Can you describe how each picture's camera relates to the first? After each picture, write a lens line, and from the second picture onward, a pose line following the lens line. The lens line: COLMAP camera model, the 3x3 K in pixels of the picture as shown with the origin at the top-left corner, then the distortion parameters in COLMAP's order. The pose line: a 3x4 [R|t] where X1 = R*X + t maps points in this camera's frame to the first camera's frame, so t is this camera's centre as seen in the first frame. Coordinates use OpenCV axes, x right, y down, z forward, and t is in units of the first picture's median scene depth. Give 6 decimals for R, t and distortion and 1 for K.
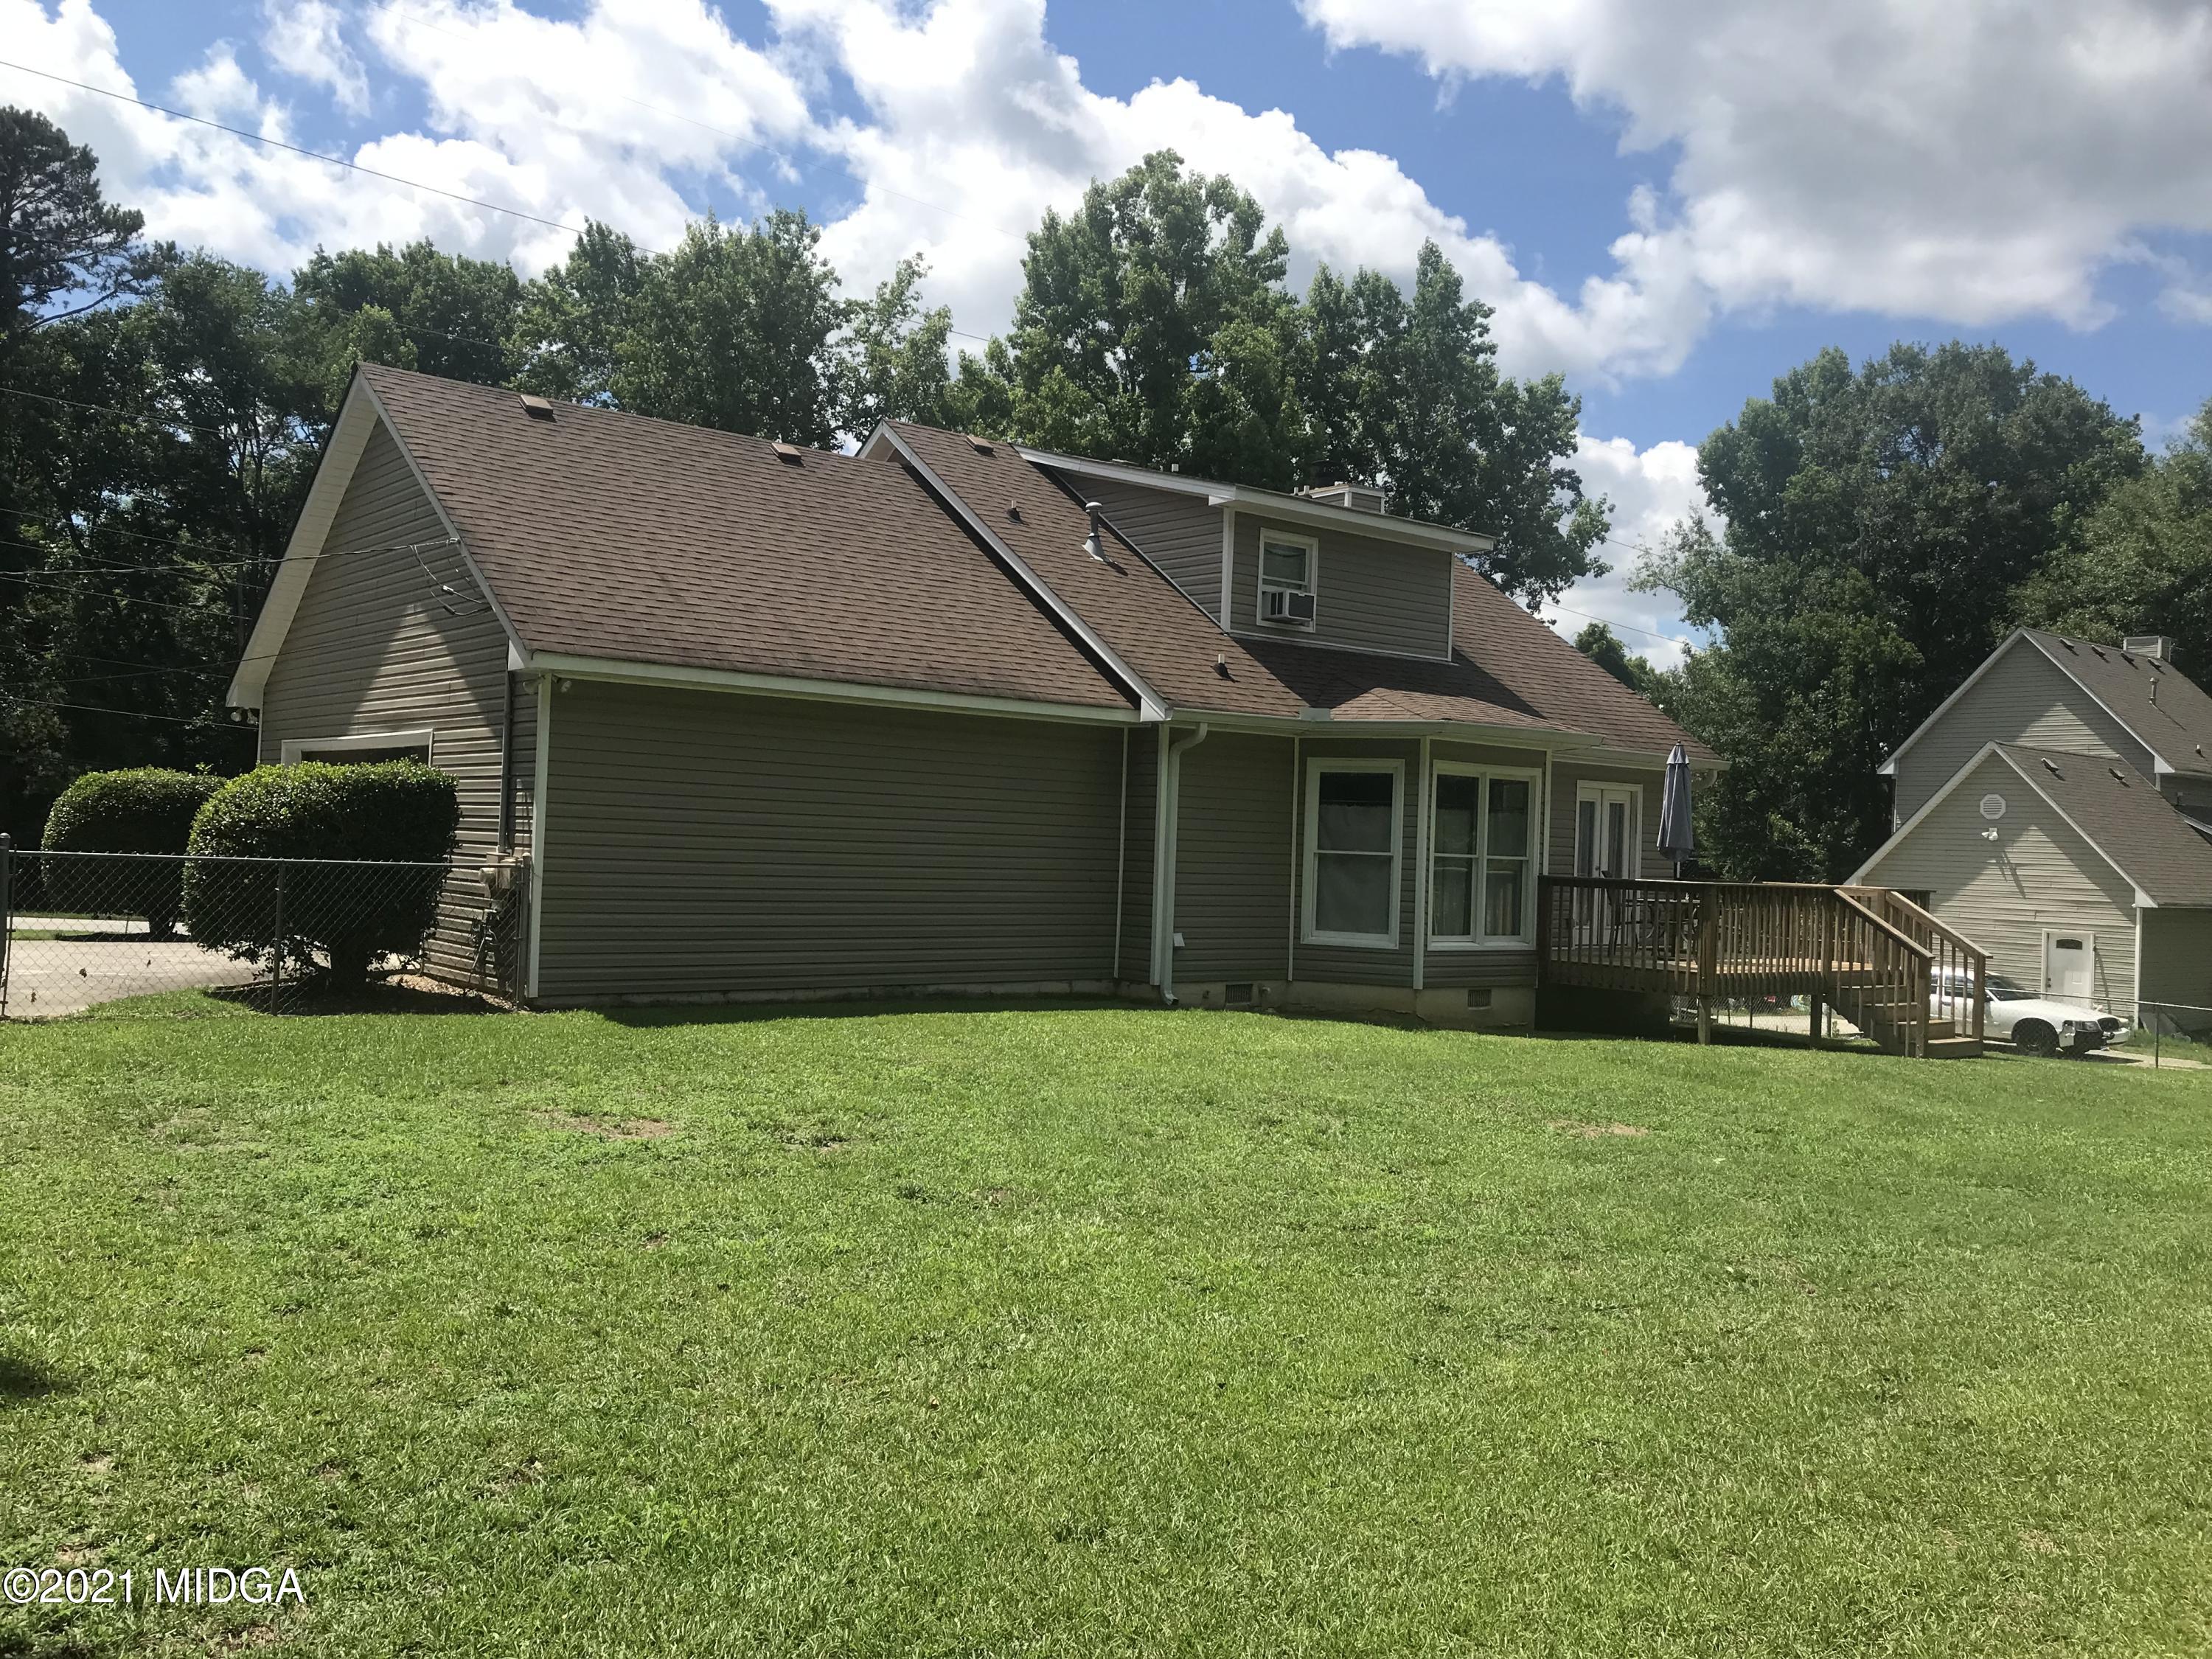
lens RADIAL K [[1834.8, 0, 1106.0], [0, 1834.8, 829.5], [0, 0, 1]] dist [0.049299, -0.005158]
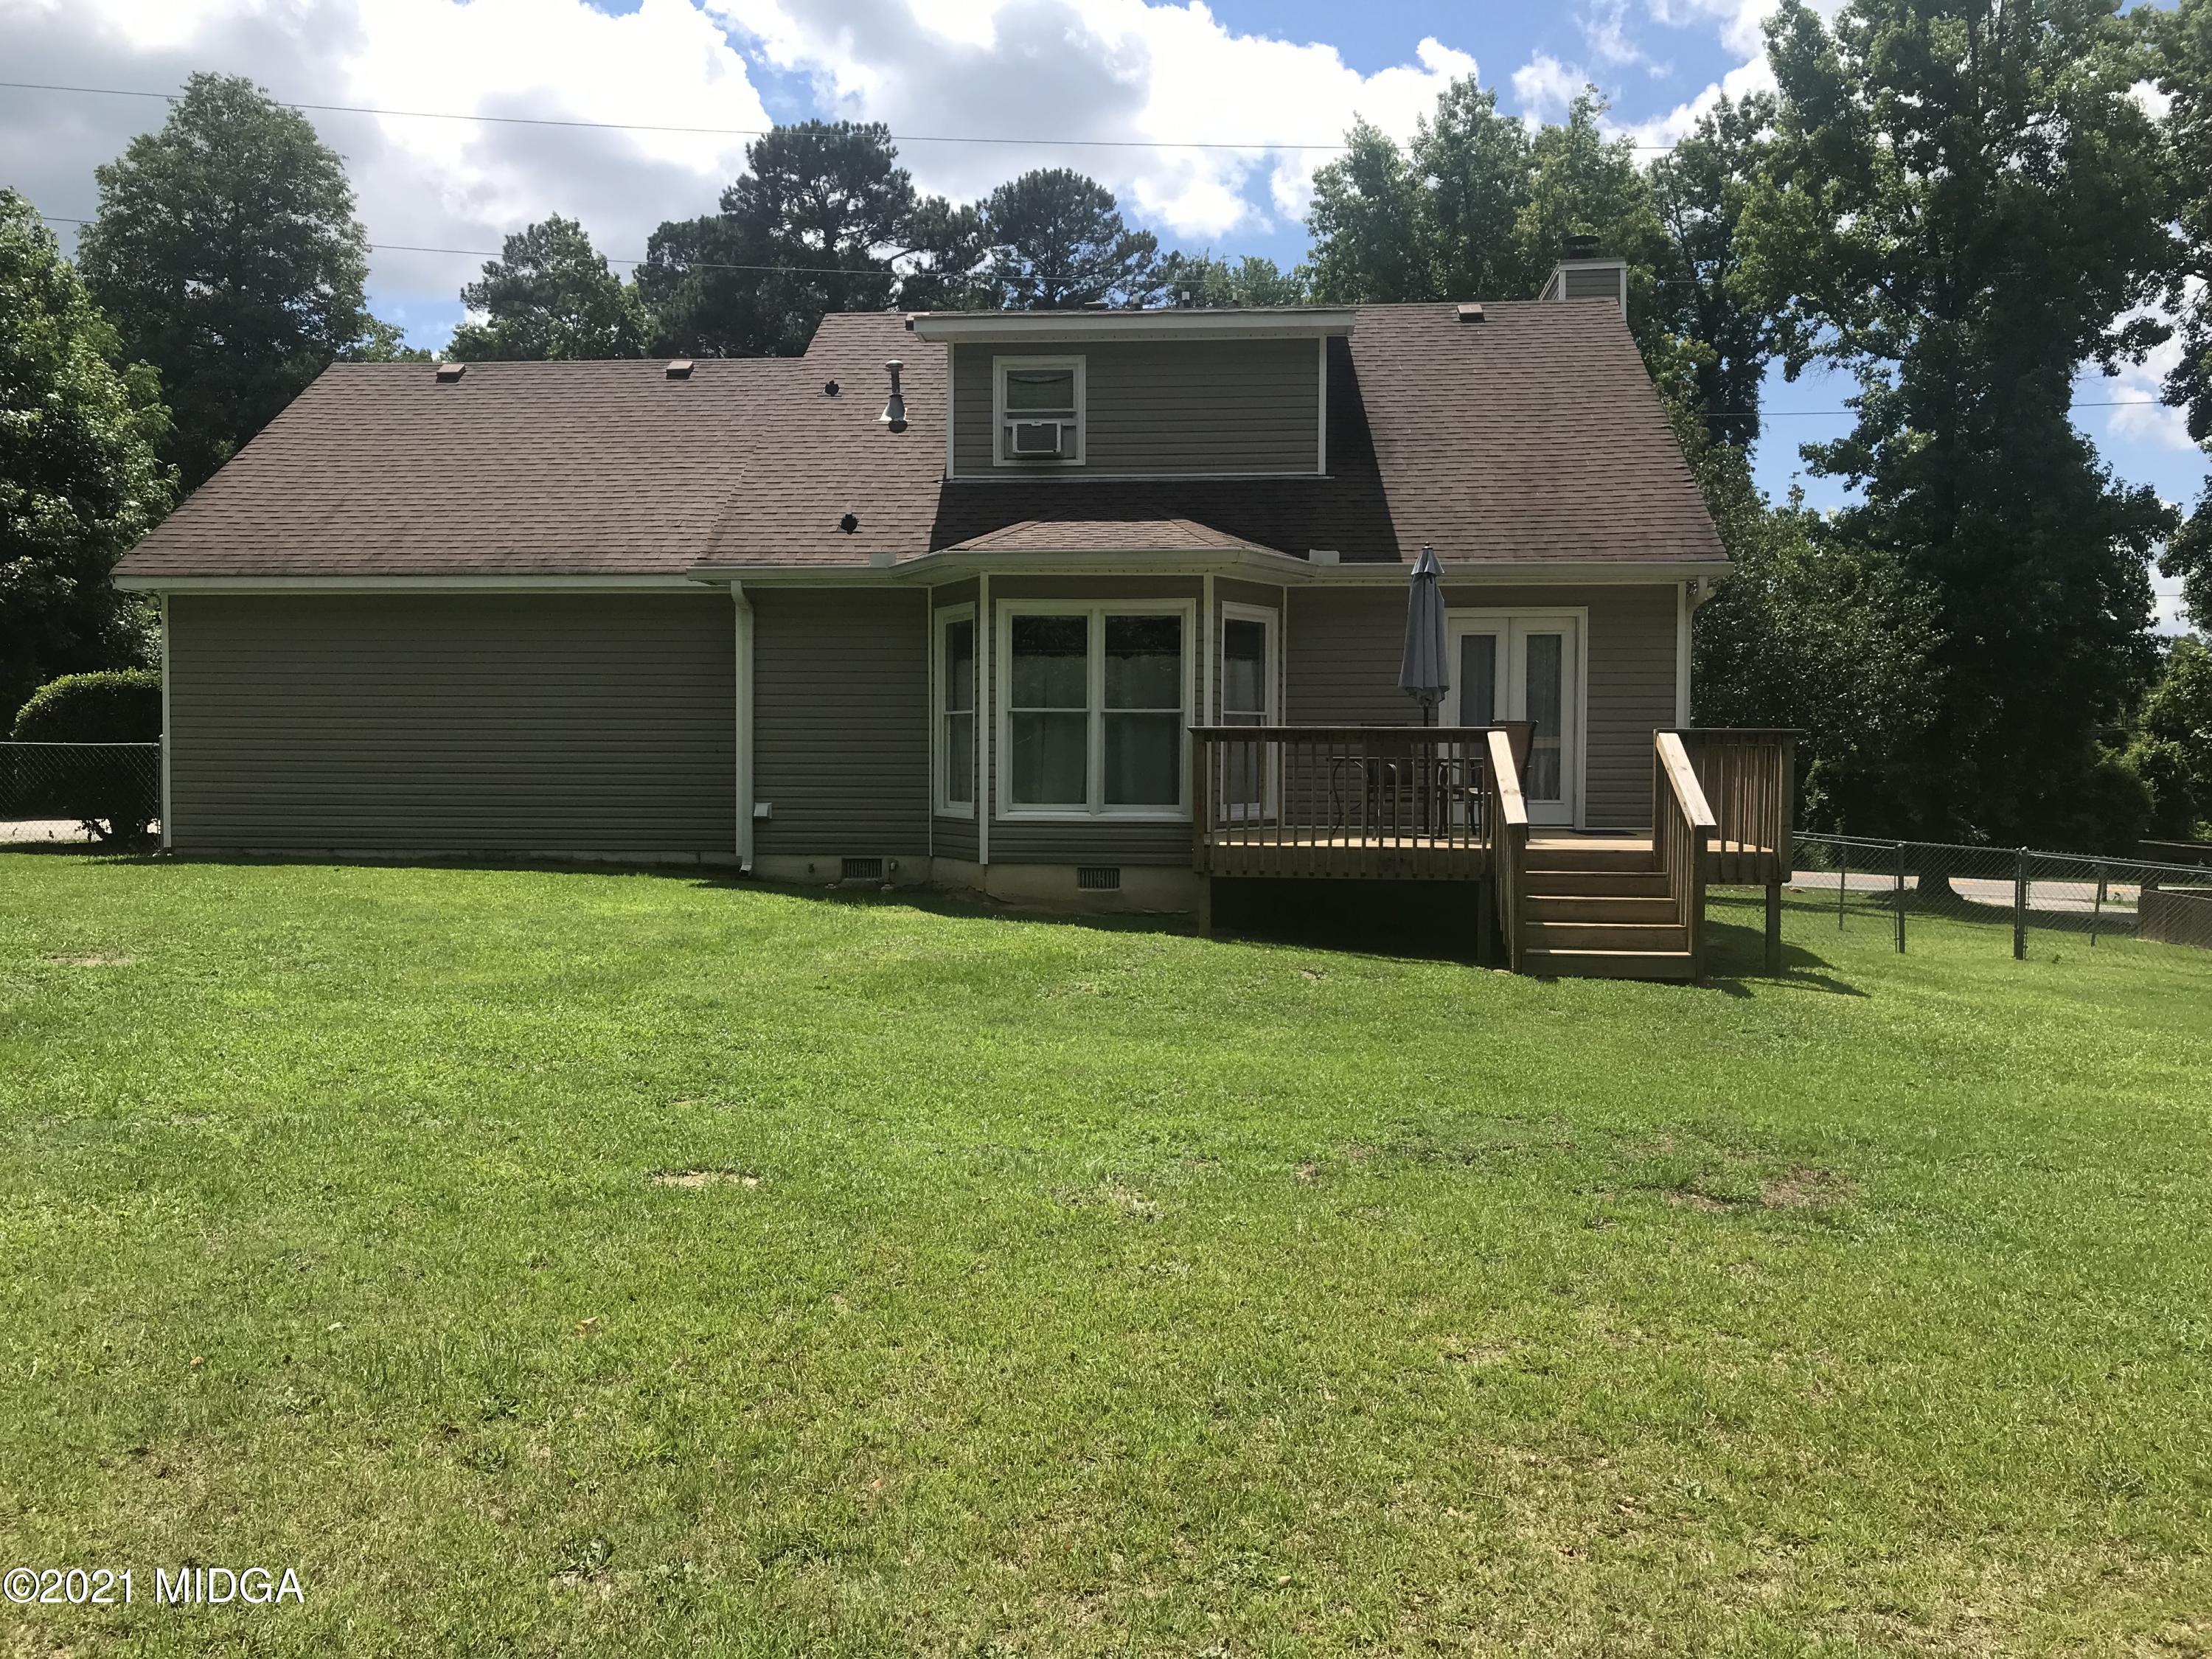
lens RADIAL K [[1834.8, 0, 1106.0], [0, 1834.8, 829.5], [0, 0, 1]] dist [0.049299, -0.005158]
pose [[0.731860, -0.005838, -0.681430, 0.775109], [0.030209, 0.999258, 0.023883, 0.049394], [0.680785, -0.038064, 0.731493, 0.388861]]
